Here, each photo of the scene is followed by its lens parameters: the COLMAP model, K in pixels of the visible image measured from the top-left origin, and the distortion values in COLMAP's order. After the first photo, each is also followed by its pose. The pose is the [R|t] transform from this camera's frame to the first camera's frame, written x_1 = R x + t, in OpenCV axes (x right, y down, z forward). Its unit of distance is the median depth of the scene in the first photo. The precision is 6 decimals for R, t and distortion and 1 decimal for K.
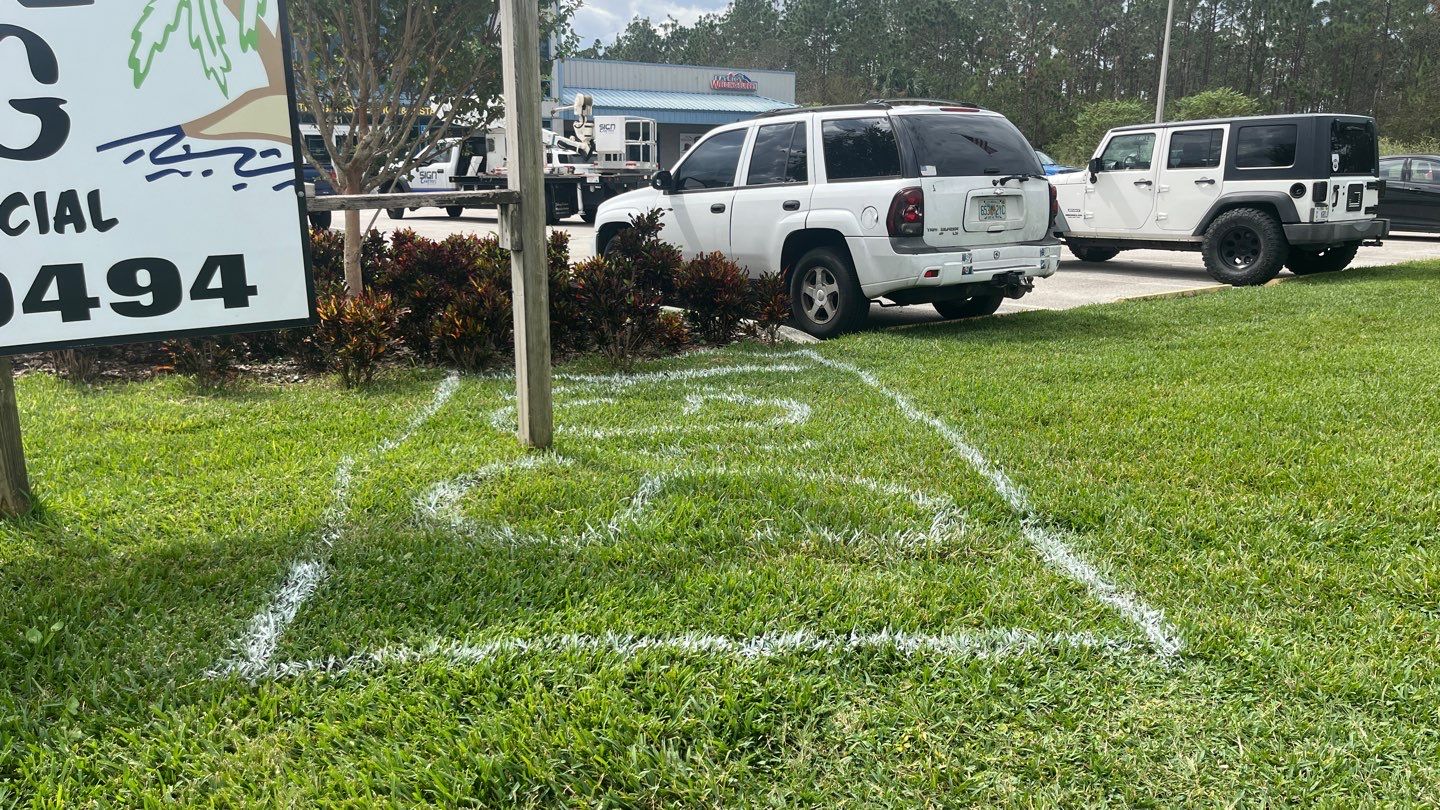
lens RADIAL K [[1086.1, 0, 719.6], [0, 1086.1, 405.8], [0, 0, 1]] dist [0.029513, -0.034486]
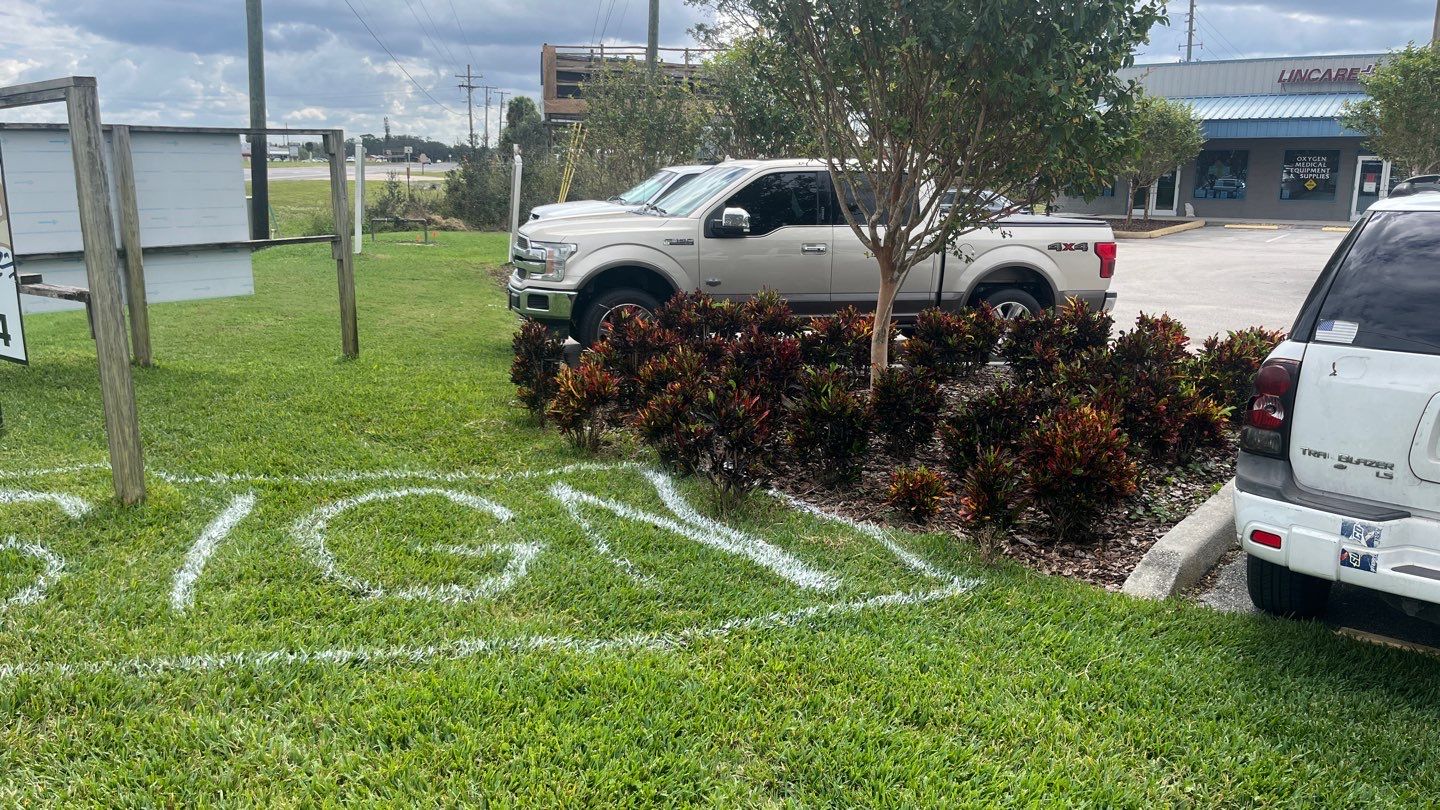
lens RADIAL K [[1086.1, 0, 723.1], [0, 1086.1, 444.0], [0, 0, 1]] dist [0.029513, -0.034486]
pose [[0.269194, 0.229537, -0.935333, 1.451481], [-0.224507, 0.959383, 0.170825, -0.481486], [0.936553, 0.164004, 0.309793, 1.549030]]
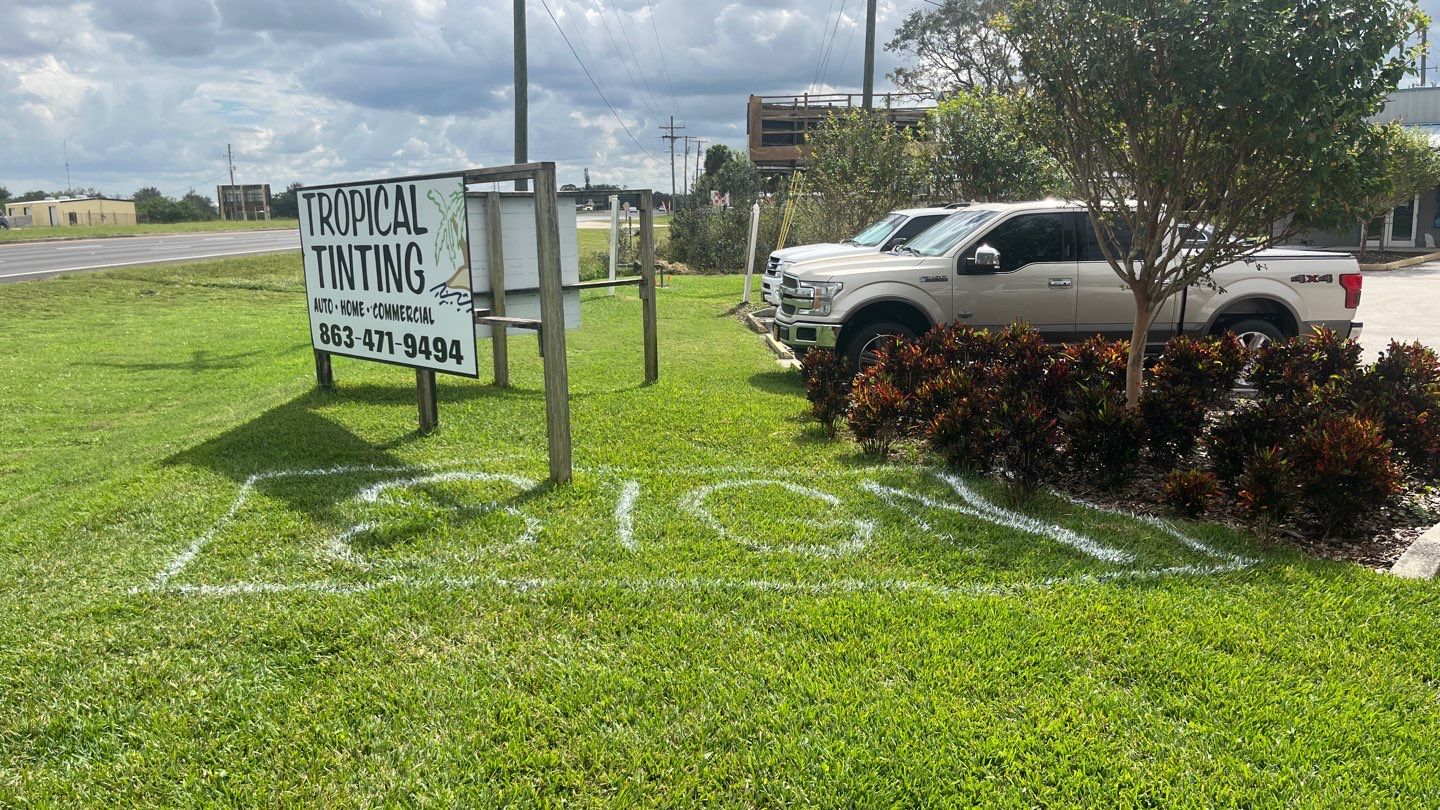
lens RADIAL K [[1093.3, 0, 724.3], [0, 1093.3, 434.1], [0, 0, 1]] dist [0.047045, -0.072432]
pose [[0.107073, 0.187729, -0.976367, 1.789289], [-0.209845, 0.964158, 0.162369, -0.426835], [0.971854, 0.187500, 0.142629, 1.247275]]
